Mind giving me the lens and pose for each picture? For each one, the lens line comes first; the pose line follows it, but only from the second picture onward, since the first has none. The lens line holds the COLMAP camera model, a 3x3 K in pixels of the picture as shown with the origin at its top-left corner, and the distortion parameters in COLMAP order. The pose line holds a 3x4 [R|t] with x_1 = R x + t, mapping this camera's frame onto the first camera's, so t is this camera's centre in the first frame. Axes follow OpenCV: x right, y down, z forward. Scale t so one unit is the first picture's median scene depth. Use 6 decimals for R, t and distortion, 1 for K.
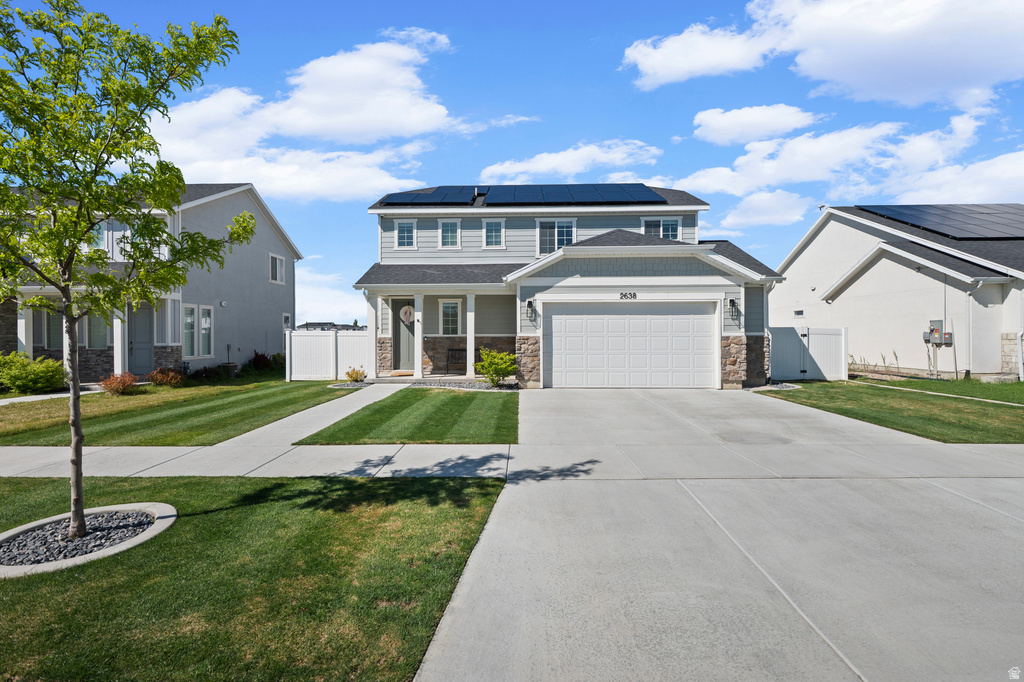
lens RADIAL K [[464.6, 0, 511.1], [0, 464.6, 336.4], [0, 0, 1]] dist [0.000167, -0.000655]
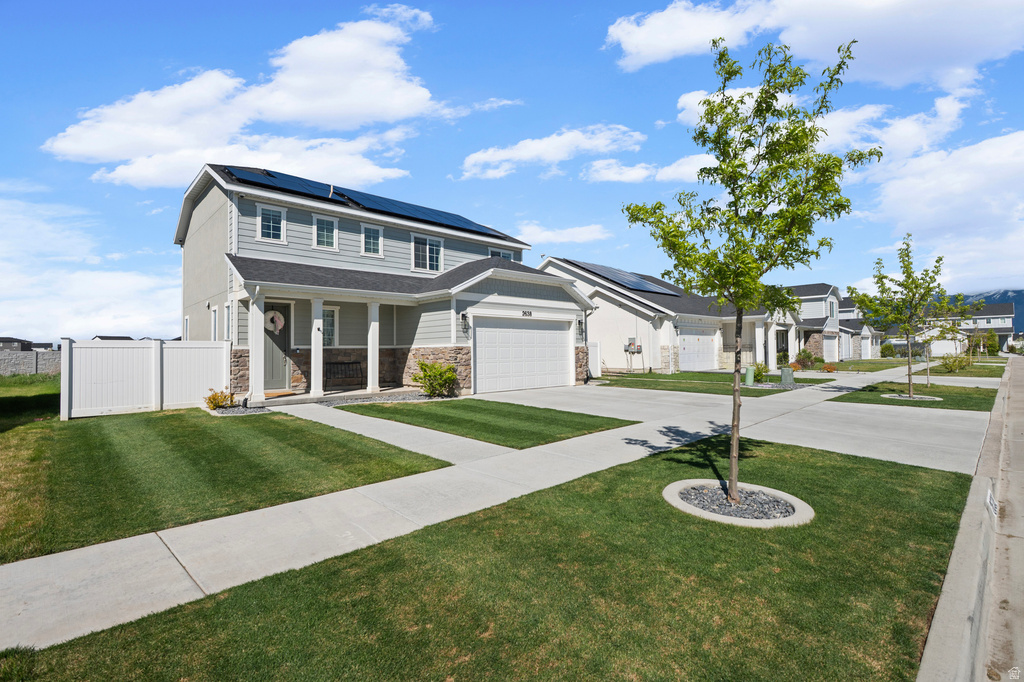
lens RADIAL K [[464.6, 0, 511.1], [0, 464.6, 336.4], [0, 0, 1]] dist [0.000167, -0.000655]
pose [[0.710503, 0.016914, 0.703491, -0.559688], [0.008982, 0.999412, -0.033100, 0.011139], [-0.703637, 0.029836, 0.709933, 0.140520]]
